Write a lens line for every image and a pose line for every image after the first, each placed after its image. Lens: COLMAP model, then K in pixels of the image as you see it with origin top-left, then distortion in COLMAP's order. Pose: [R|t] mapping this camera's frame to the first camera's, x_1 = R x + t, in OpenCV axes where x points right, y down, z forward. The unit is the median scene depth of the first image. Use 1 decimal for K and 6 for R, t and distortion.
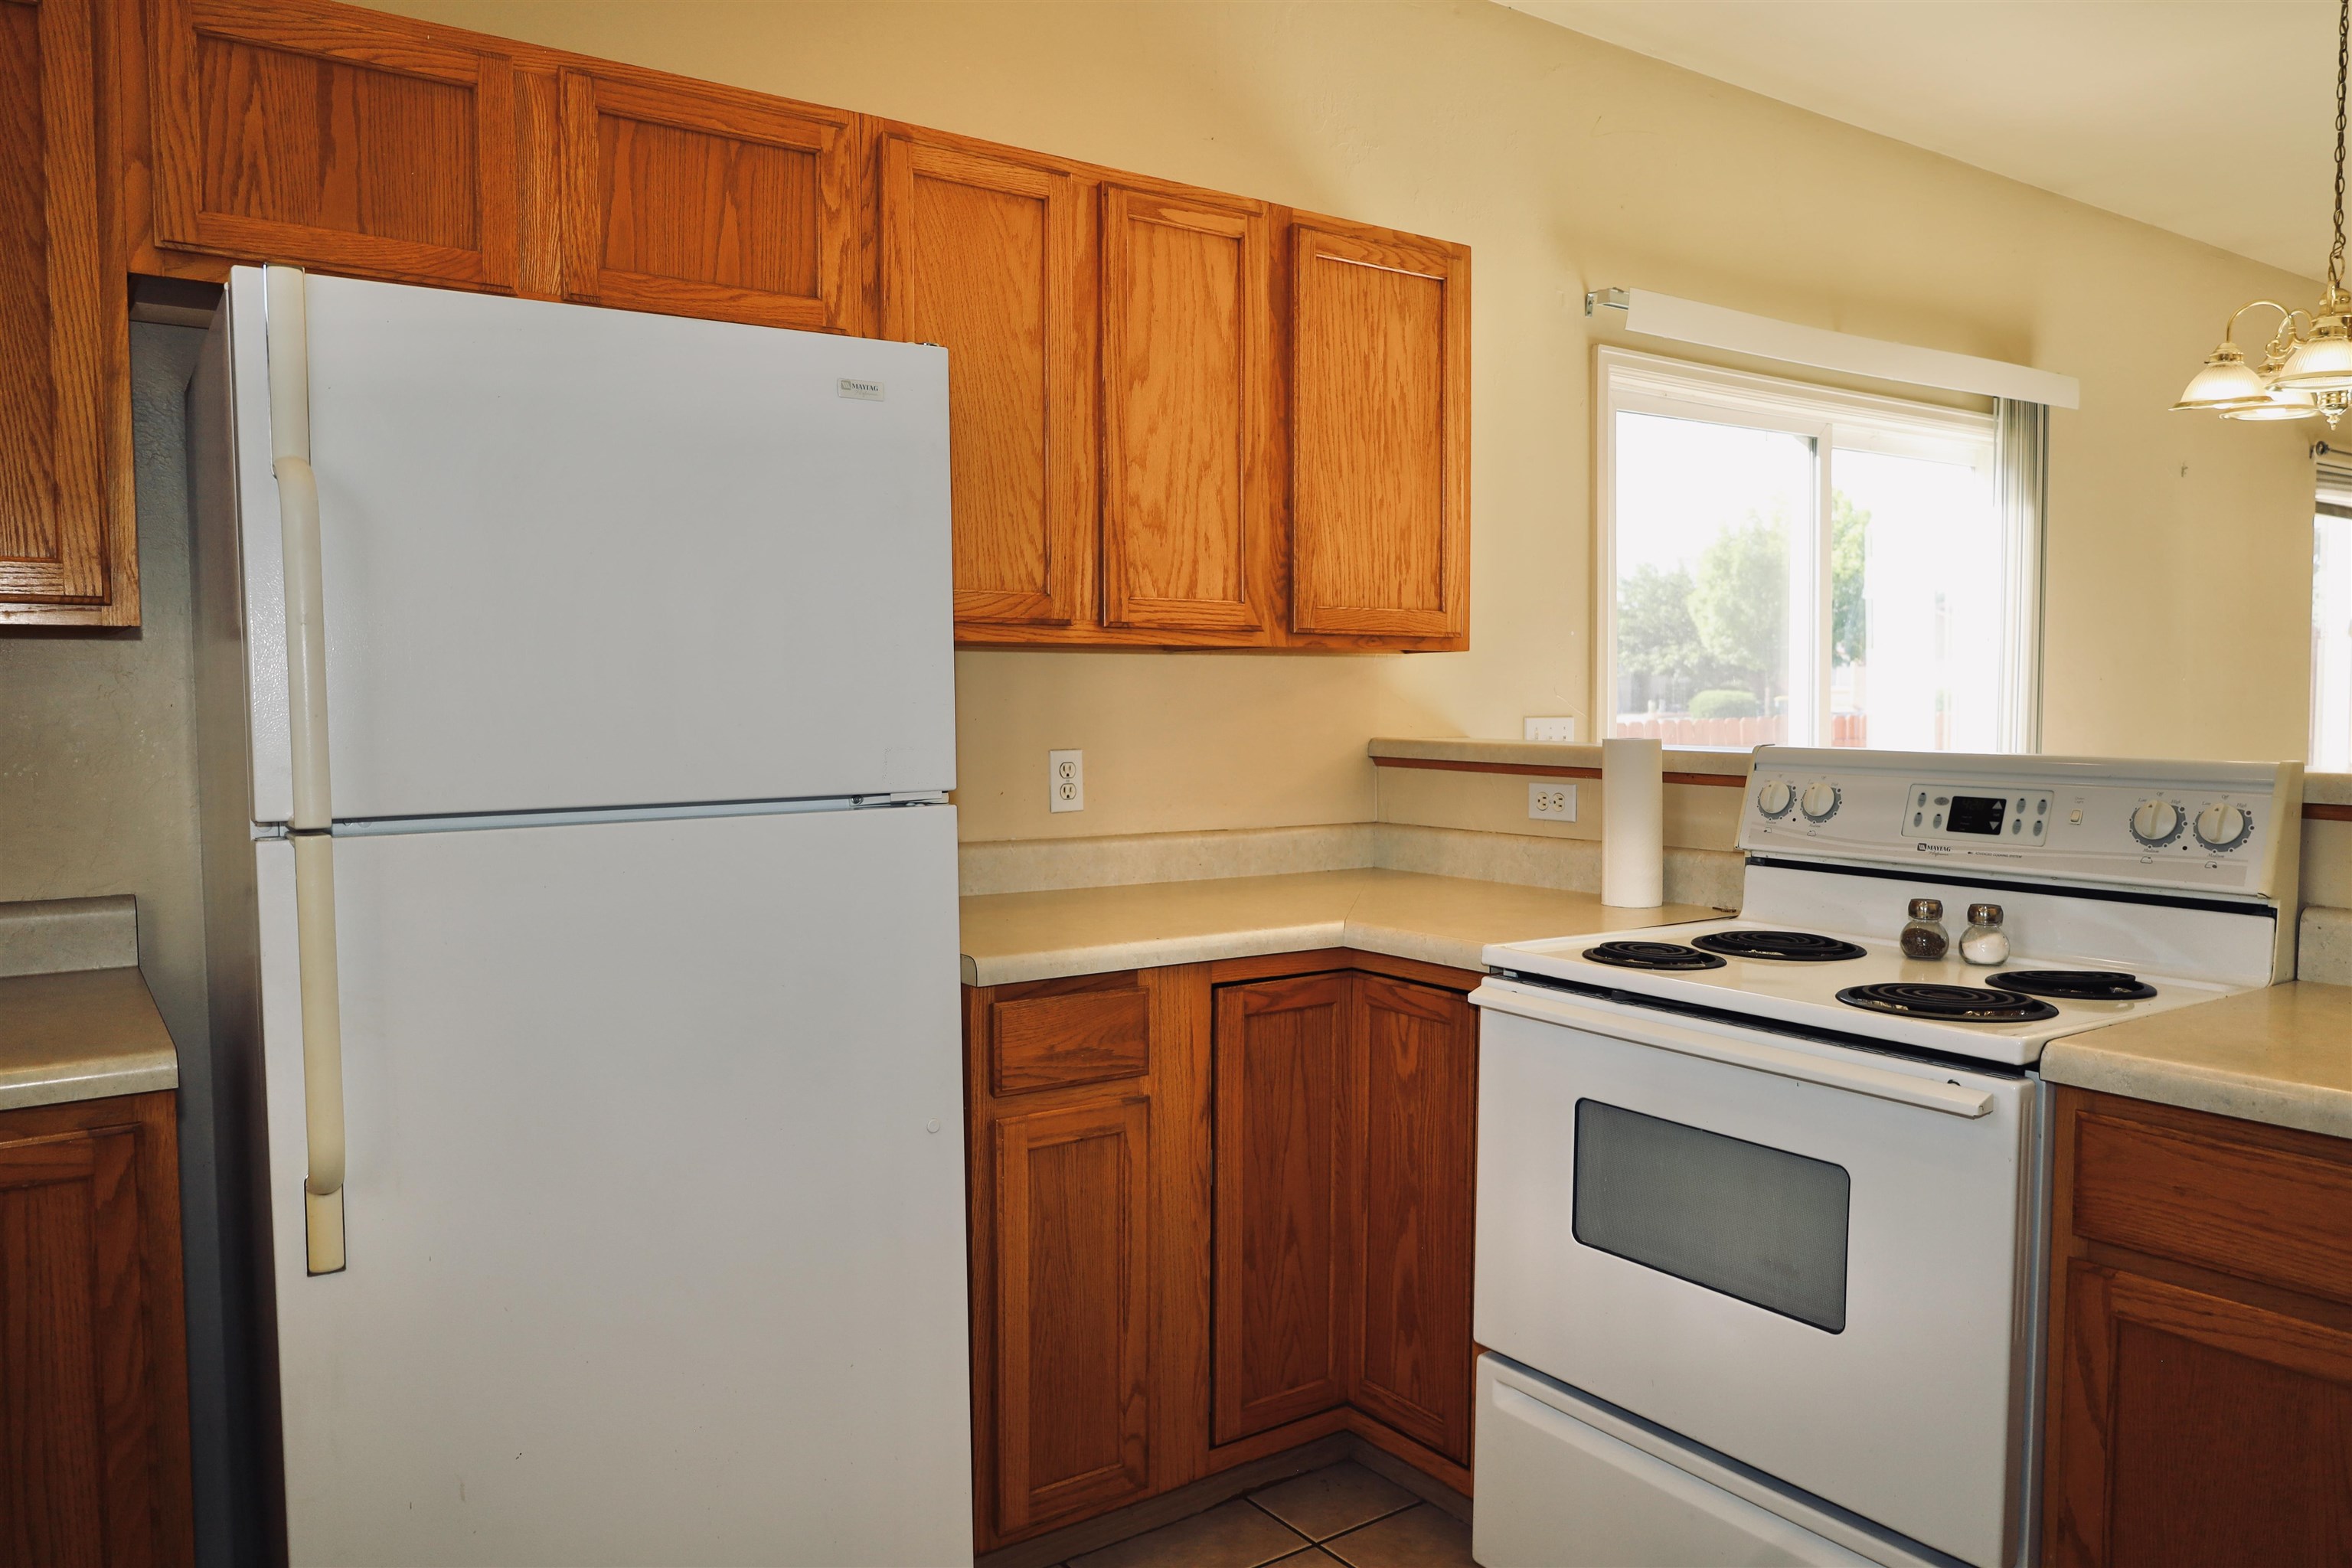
lens RADIAL K [[1652.2, 0, 1181.2], [0, 1652.2, 788.9], [0, 0, 1]] dist [-0.012767, 0.004413]
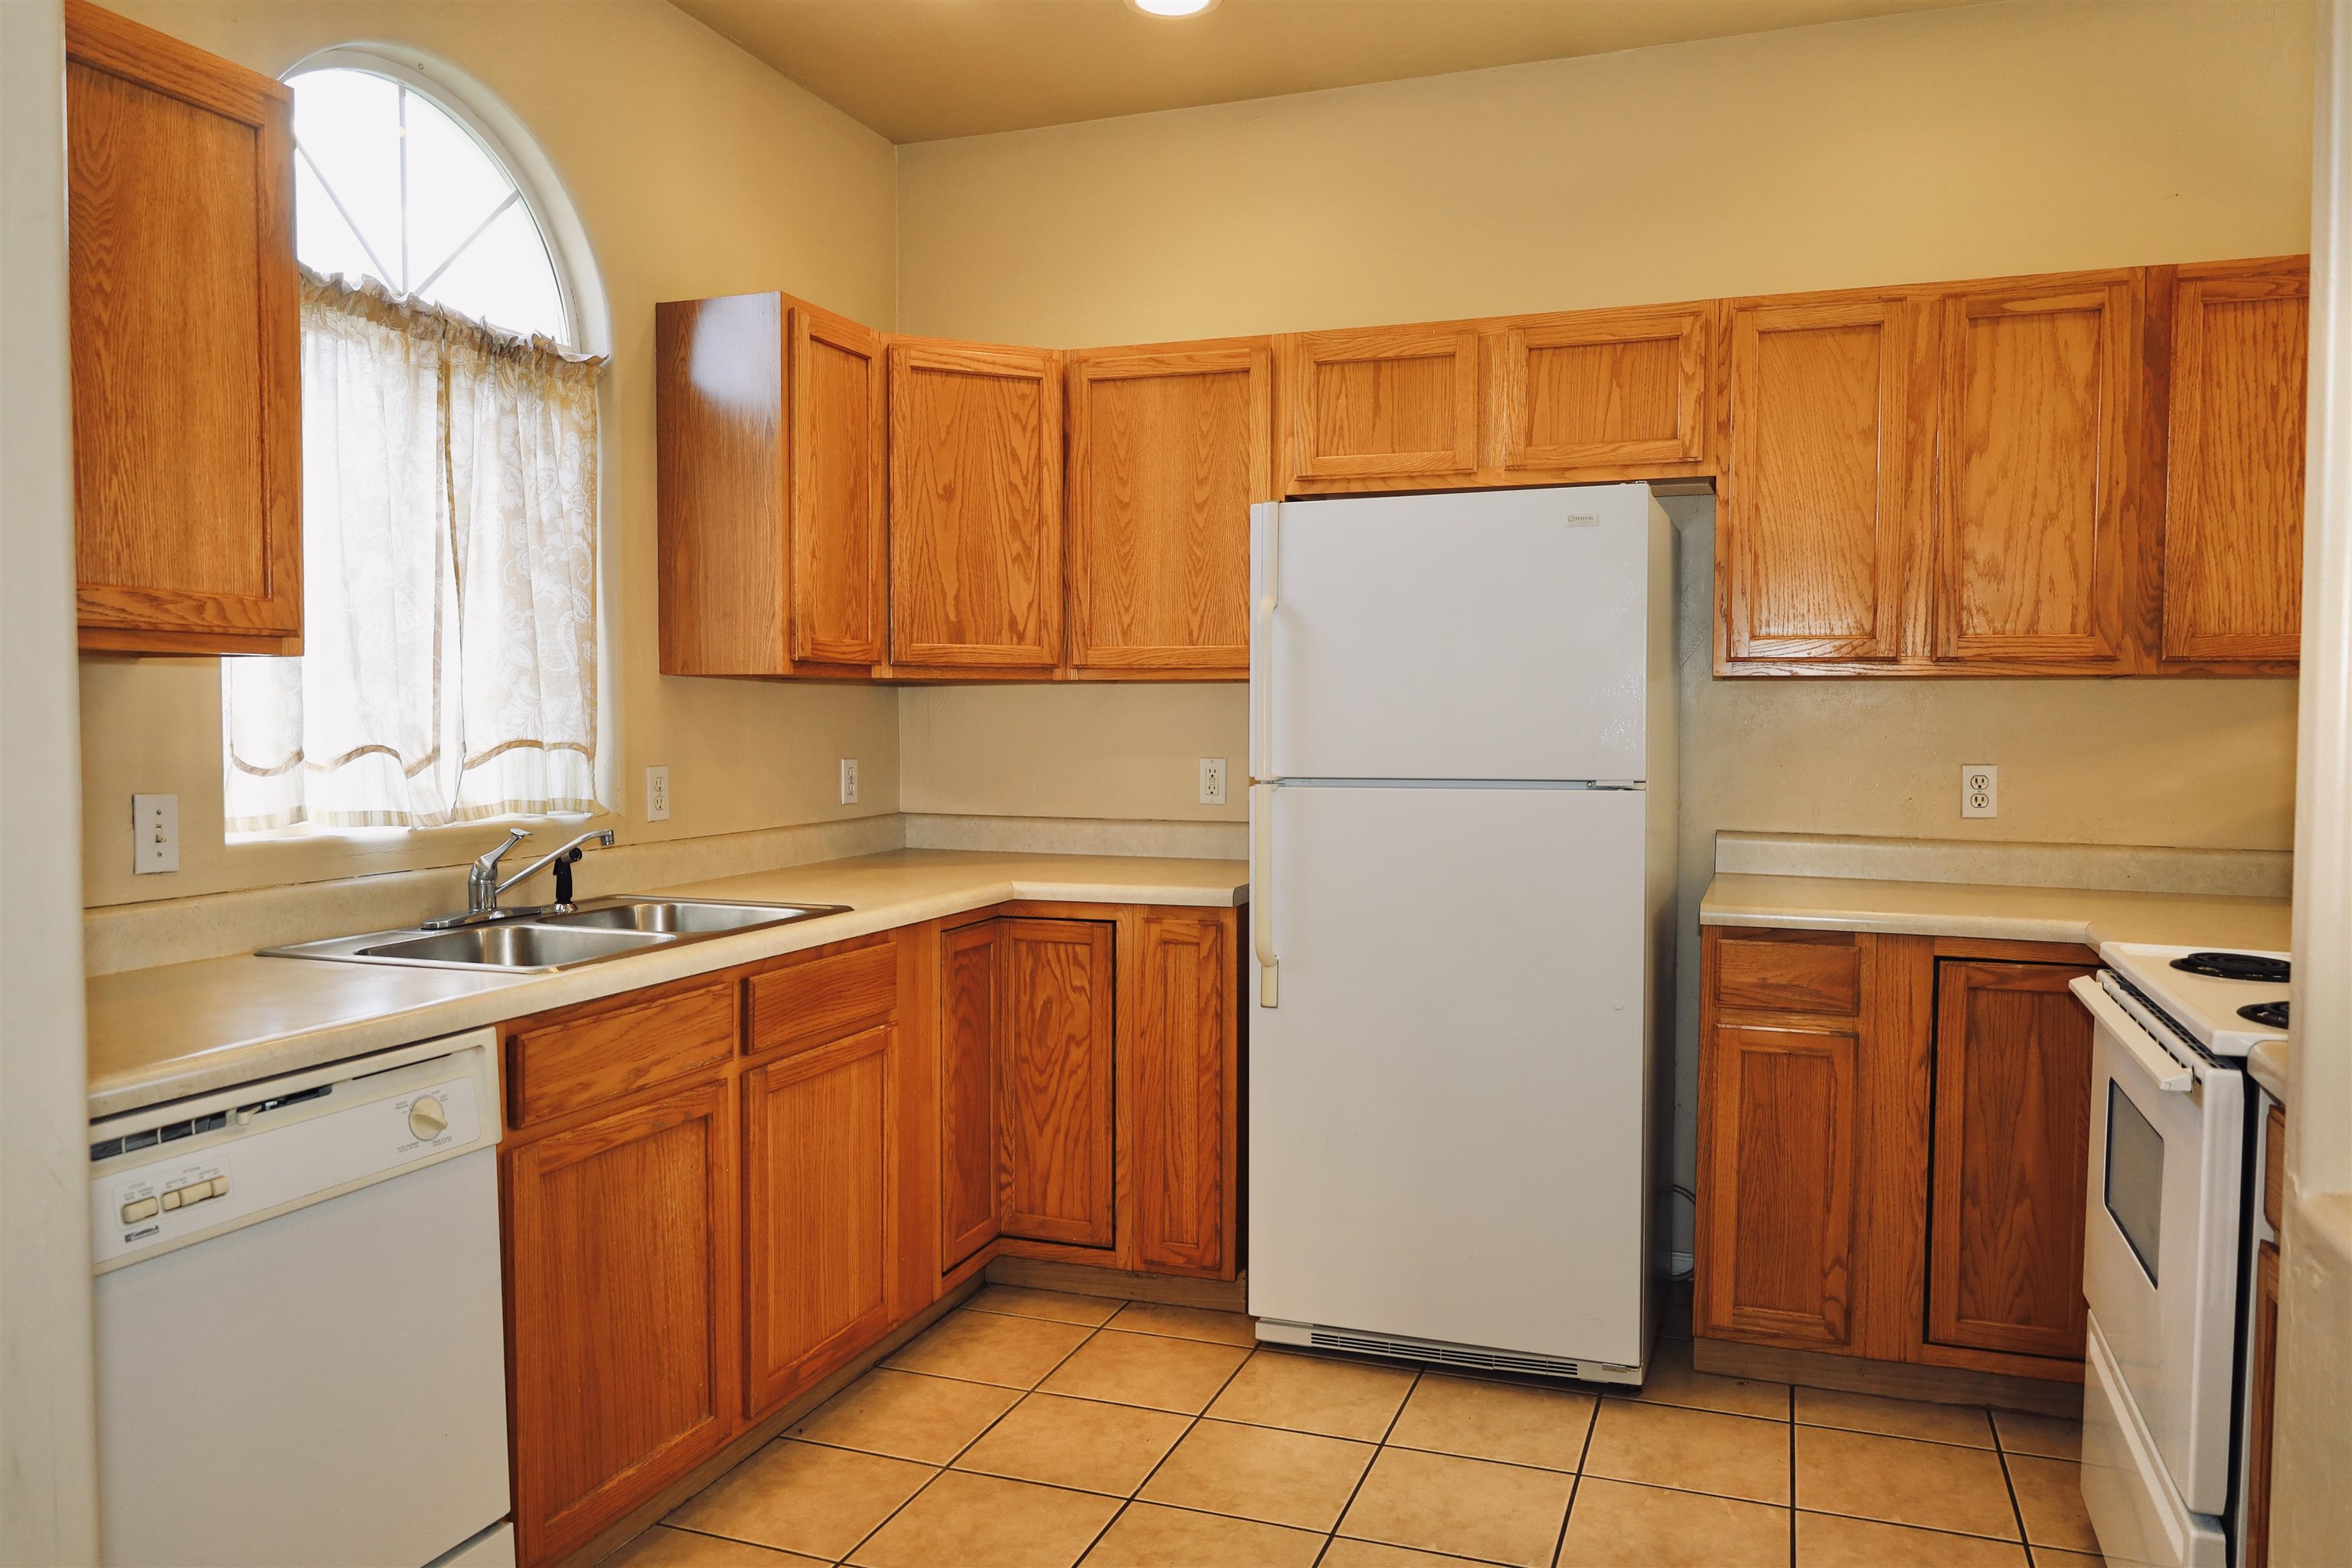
lens RADIAL K [[1652.2, 0, 1168.9], [0, 1652.2, 779.0], [0, 0, 1]] dist [-0.012767, 0.004413]
pose [[0.564255, 0.037669, -0.824741, 0.664645], [-0.051397, 0.998624, 0.010447, 0.004248], [0.823999, 0.036495, 0.565414, -0.146757]]
